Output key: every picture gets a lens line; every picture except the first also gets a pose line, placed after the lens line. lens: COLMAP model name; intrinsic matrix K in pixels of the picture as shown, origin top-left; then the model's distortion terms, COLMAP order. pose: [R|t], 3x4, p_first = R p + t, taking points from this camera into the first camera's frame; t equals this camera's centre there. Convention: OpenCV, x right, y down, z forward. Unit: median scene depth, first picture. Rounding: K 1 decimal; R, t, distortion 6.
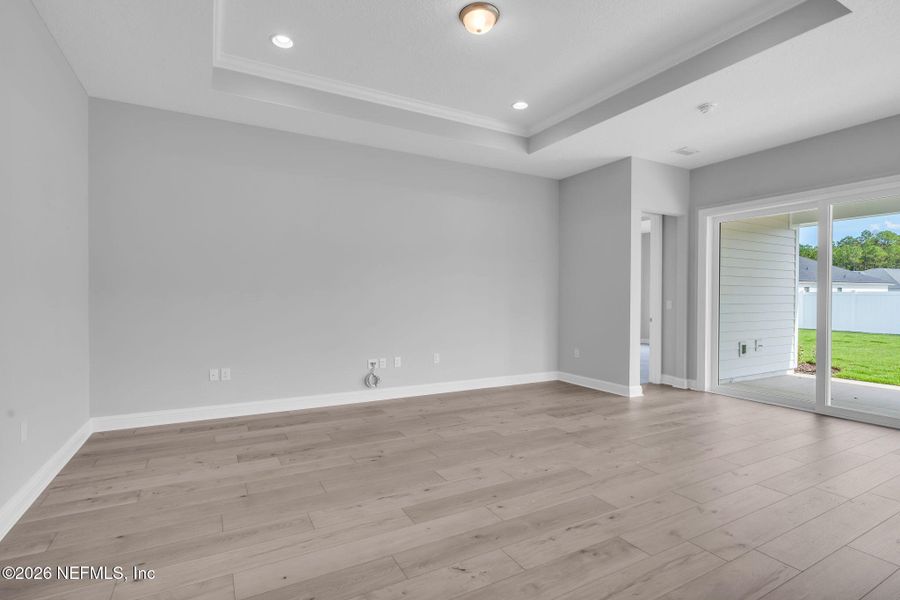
lens RADIAL K [[422.7, 0, 419.8], [0, 422.7, 303.1], [0, 0, 1]] dist [0.000356, 0.000669]
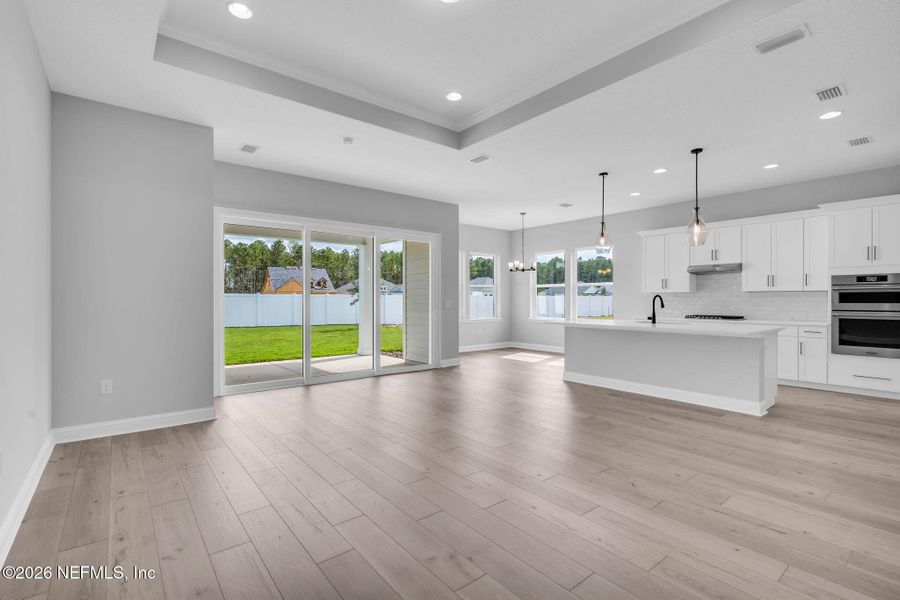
lens RADIAL K [[427.1, 0, 487.4], [0, 427.1, 300.7], [0, 0, 1]] dist [0.000835, 0.000183]
pose [[-0.257906, -0.006497, 0.966148, -0.545037], [0.010804, 0.999895, 0.009609, -0.013376], [-0.966110, 0.012917, -0.257809, 0.845122]]
